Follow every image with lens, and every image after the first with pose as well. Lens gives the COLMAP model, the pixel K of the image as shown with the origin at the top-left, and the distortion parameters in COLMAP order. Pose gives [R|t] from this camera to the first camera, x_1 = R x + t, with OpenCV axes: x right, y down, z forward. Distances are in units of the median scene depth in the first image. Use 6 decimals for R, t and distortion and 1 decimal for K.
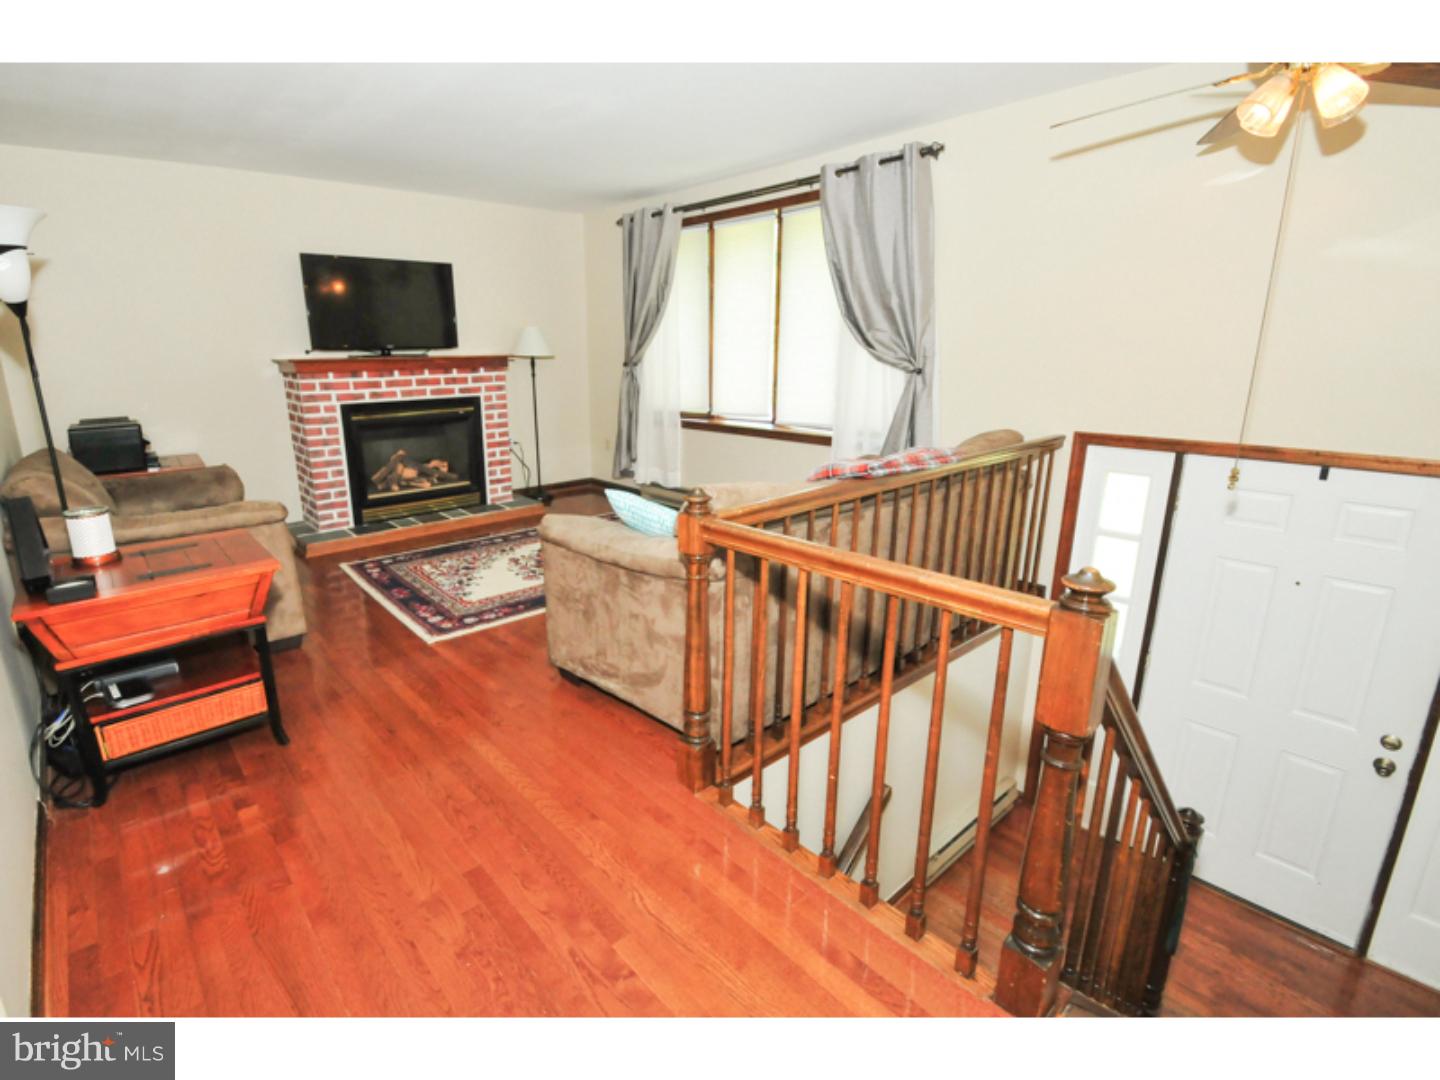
lens RADIAL K [[704.3, 0, 670.3], [0, 704.3, 538.6], [0, 0, 1]] dist [0.000784, -0.000275]
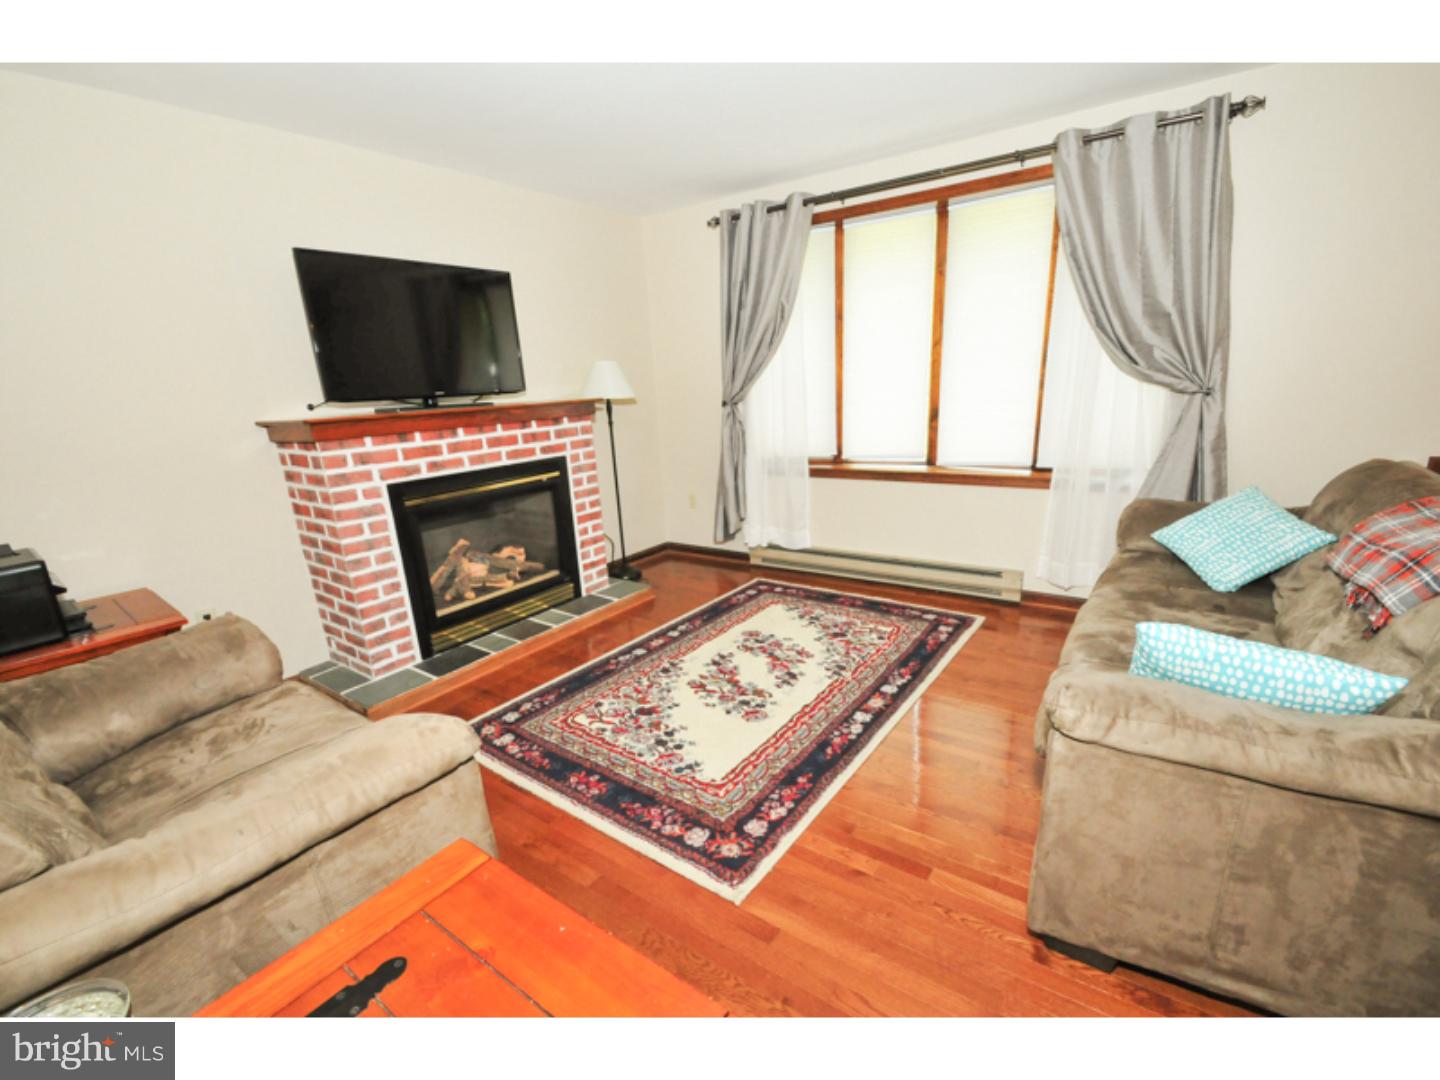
lens RADIAL K [[624.7, 0, 733.9], [0, 624.7, 579.1], [0, 0, 1]] dist [0.012991, -0.018091]
pose [[0.965299, -0.114700, 0.234609, -0.285485], [0.106703, 0.993201, 0.046546, -0.090346], [-0.238352, -0.019897, 0.970975, 0.334872]]
